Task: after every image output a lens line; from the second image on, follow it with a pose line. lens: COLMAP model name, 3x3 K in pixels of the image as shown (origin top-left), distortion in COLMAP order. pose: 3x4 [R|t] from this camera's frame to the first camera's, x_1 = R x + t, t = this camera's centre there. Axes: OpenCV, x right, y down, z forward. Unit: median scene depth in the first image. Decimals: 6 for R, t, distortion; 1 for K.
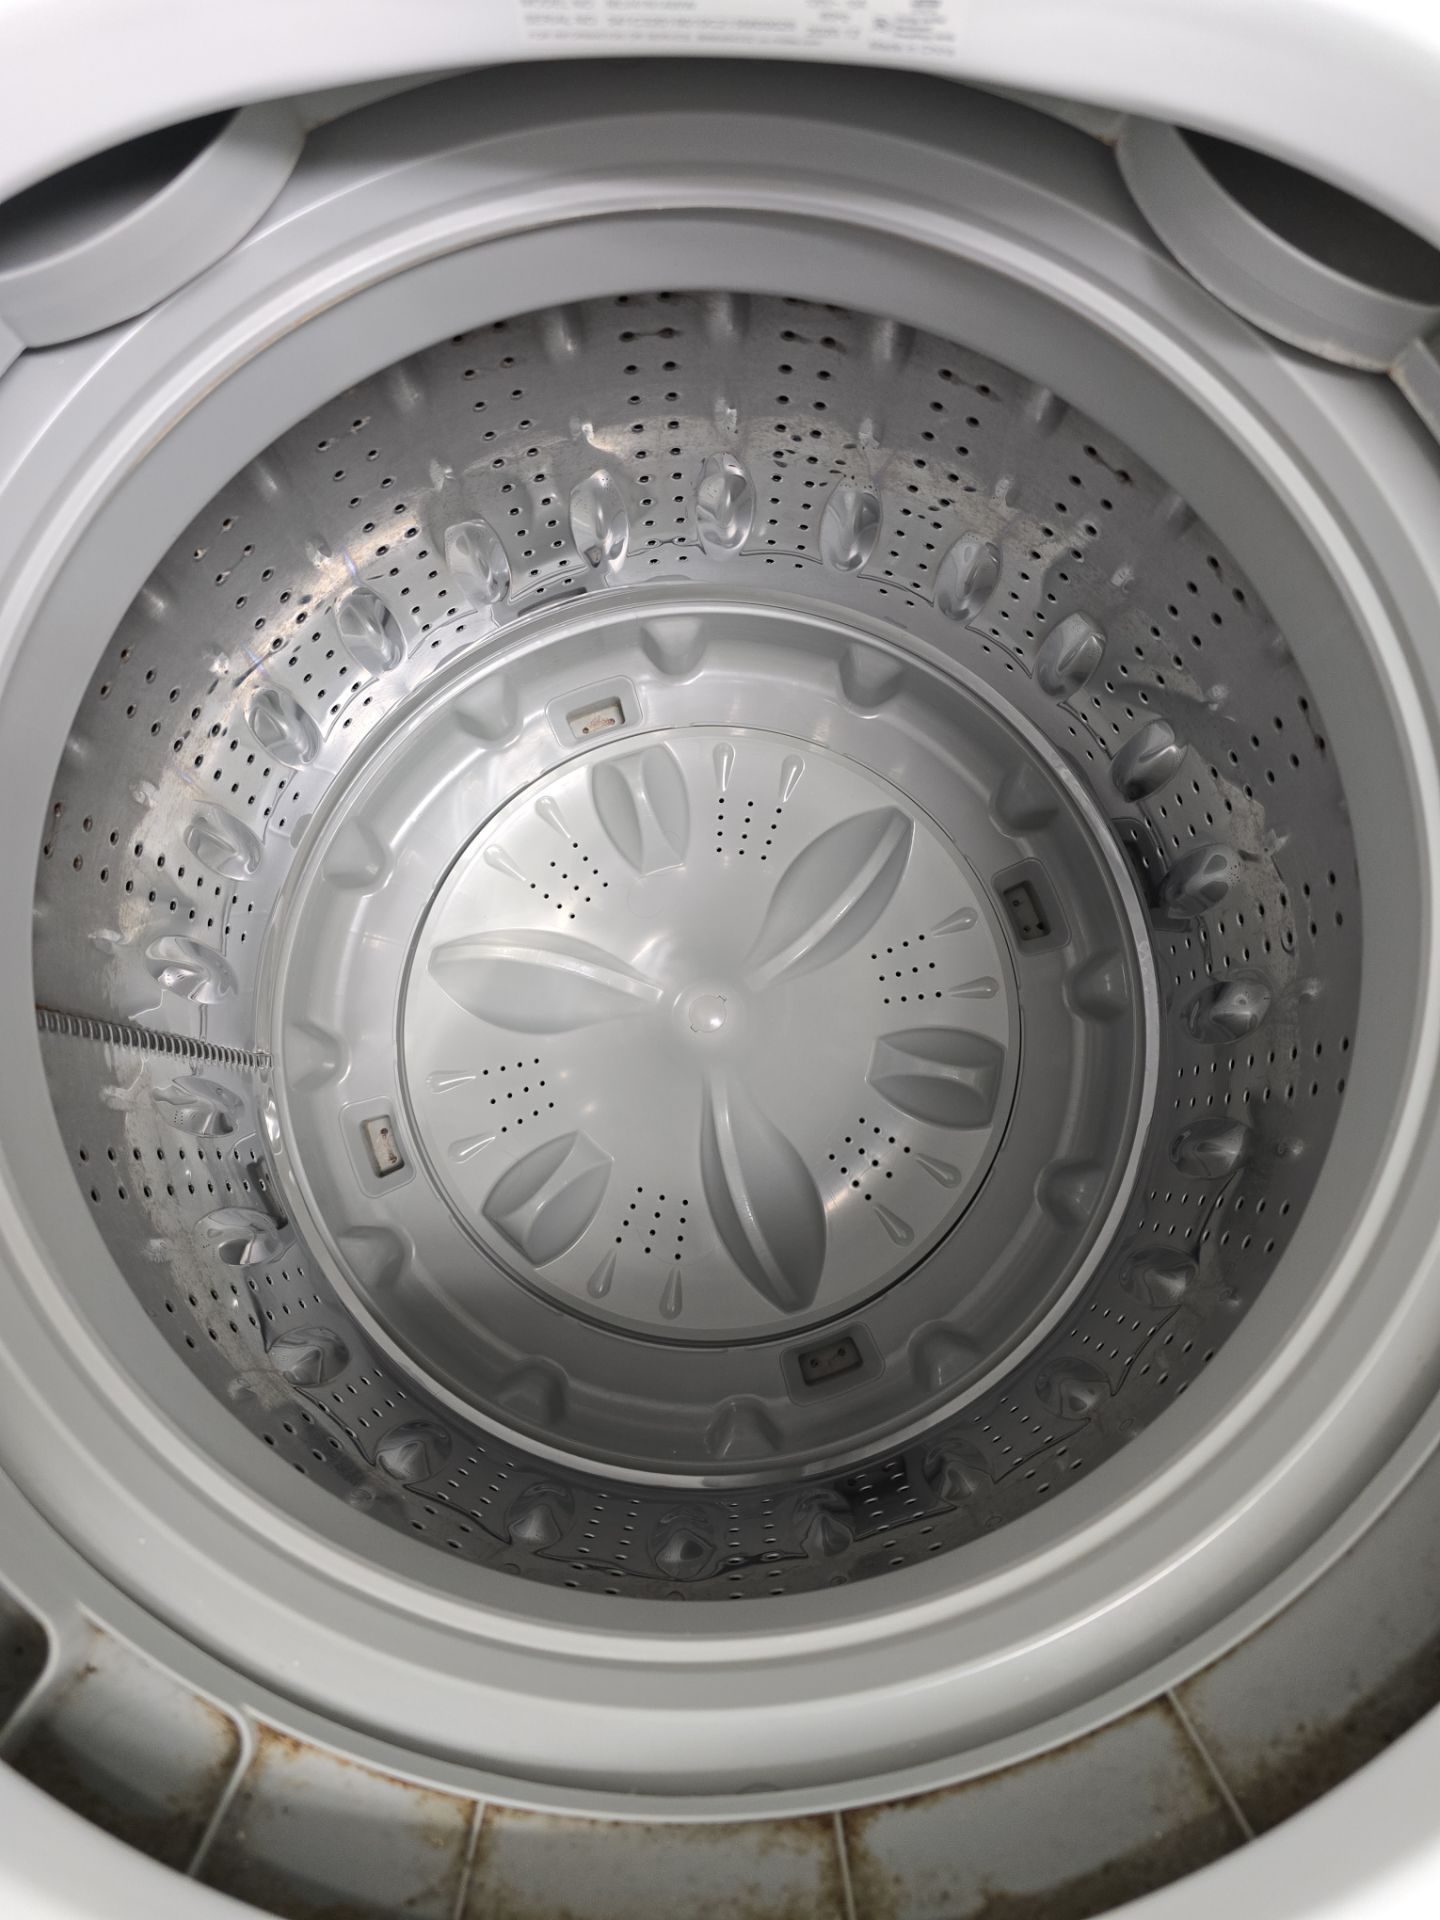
lens RADIAL K [[1136.8, 0, 720.0], [0, 1136.8, 960.0], [0, 0, 1]] dist [-0.016851, -0.001741]
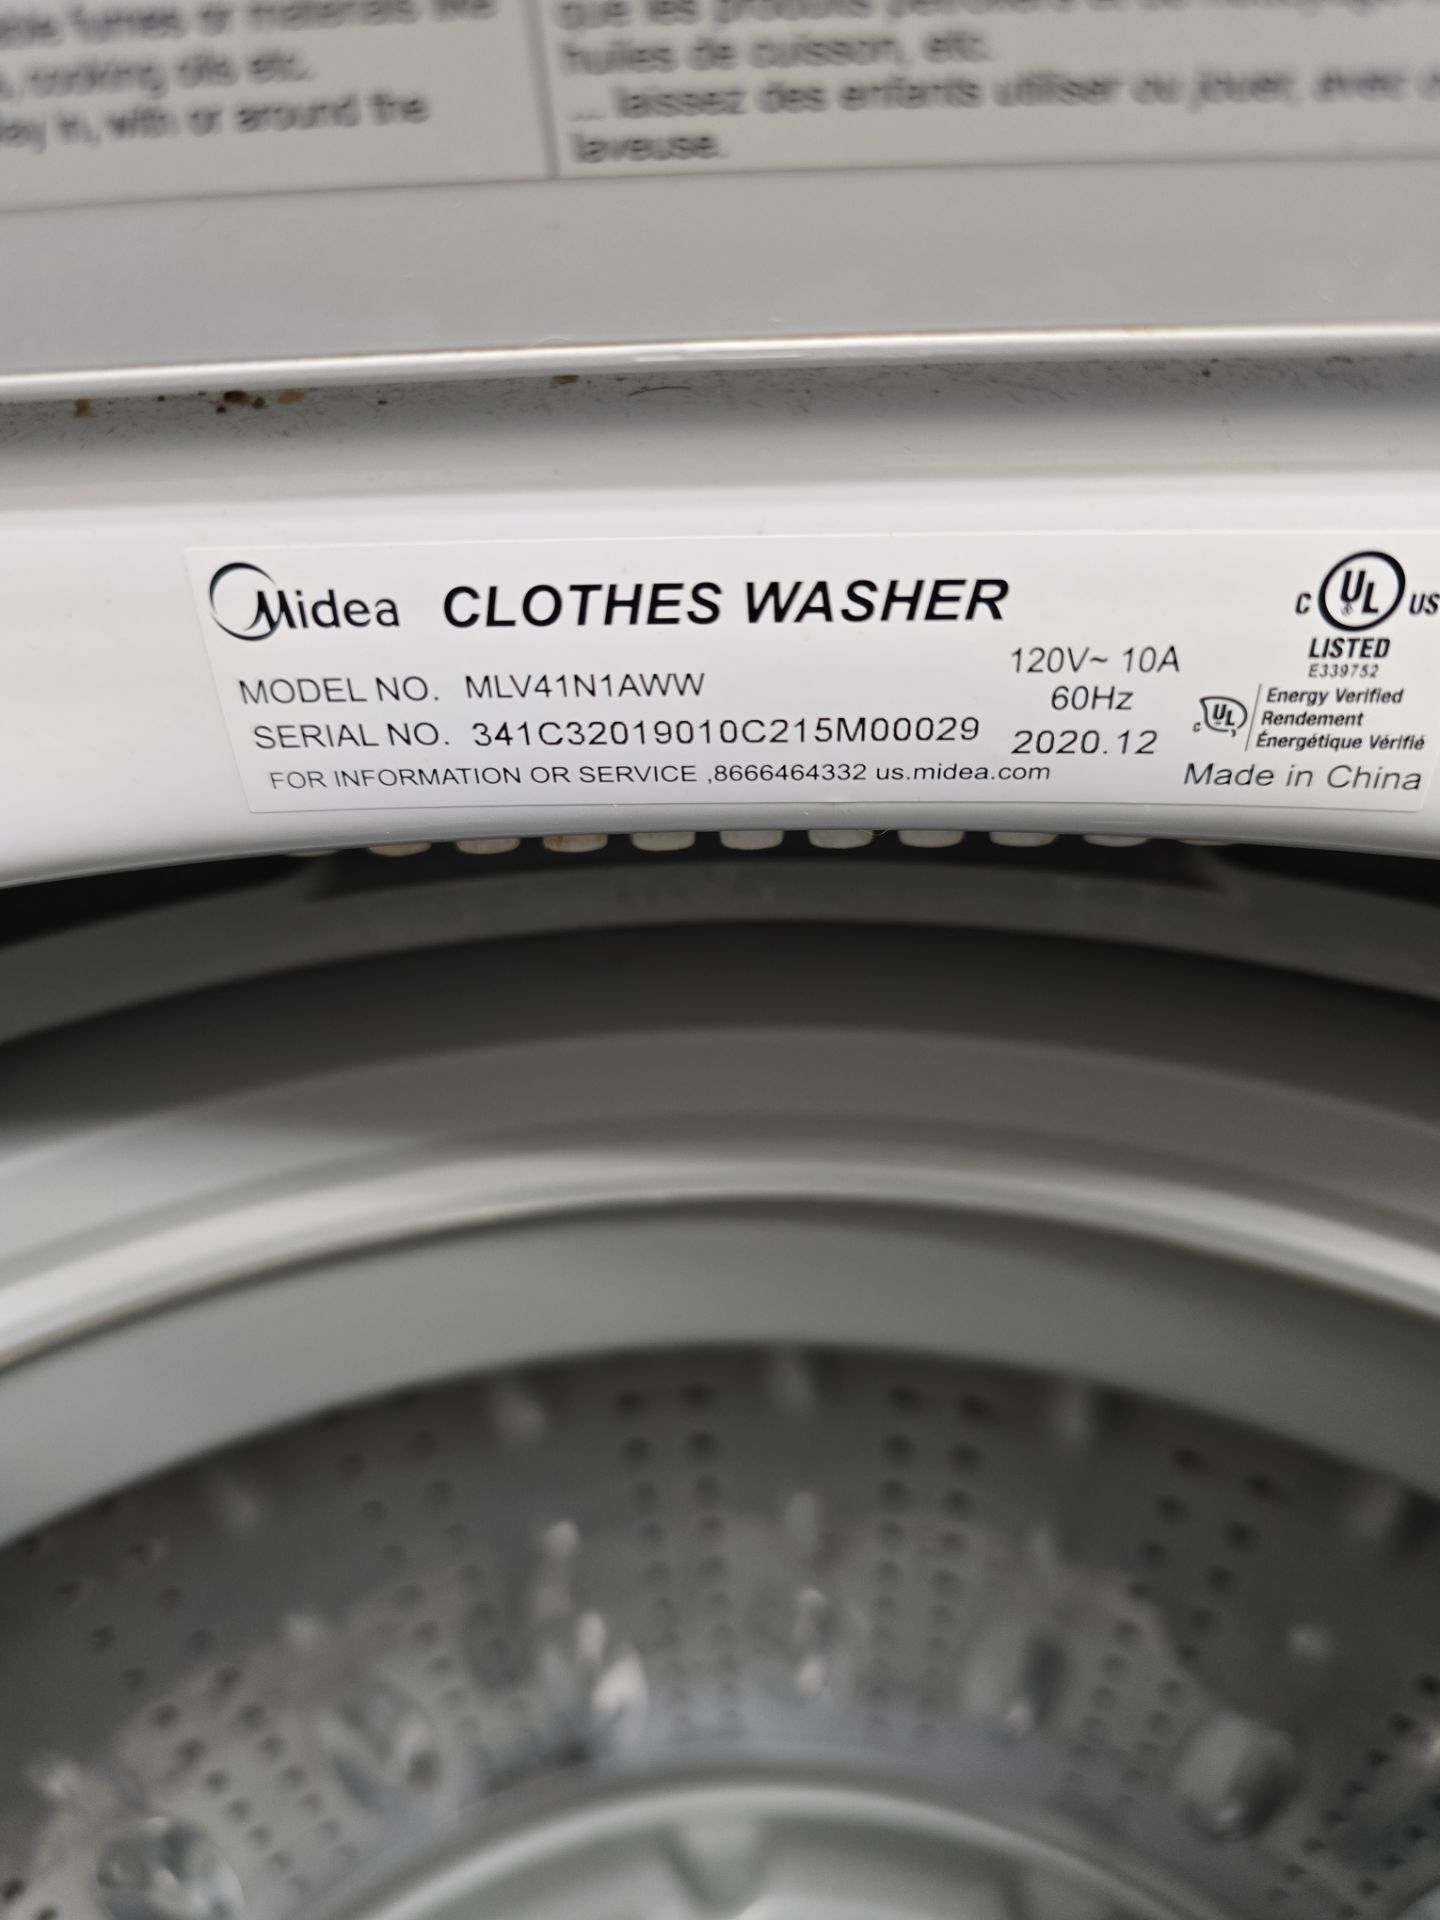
lens RADIAL K [[1136.8, 0, 720.0], [0, 1136.8, 960.0], [0, 0, 1]] dist [-0.016851, -0.001741]
pose [[0.998588, -0.026270, -0.046173, -0.001314], [-0.016278, 0.676058, -0.736669, -0.316599], [0.050568, 0.736380, 0.674676, 0.499225]]
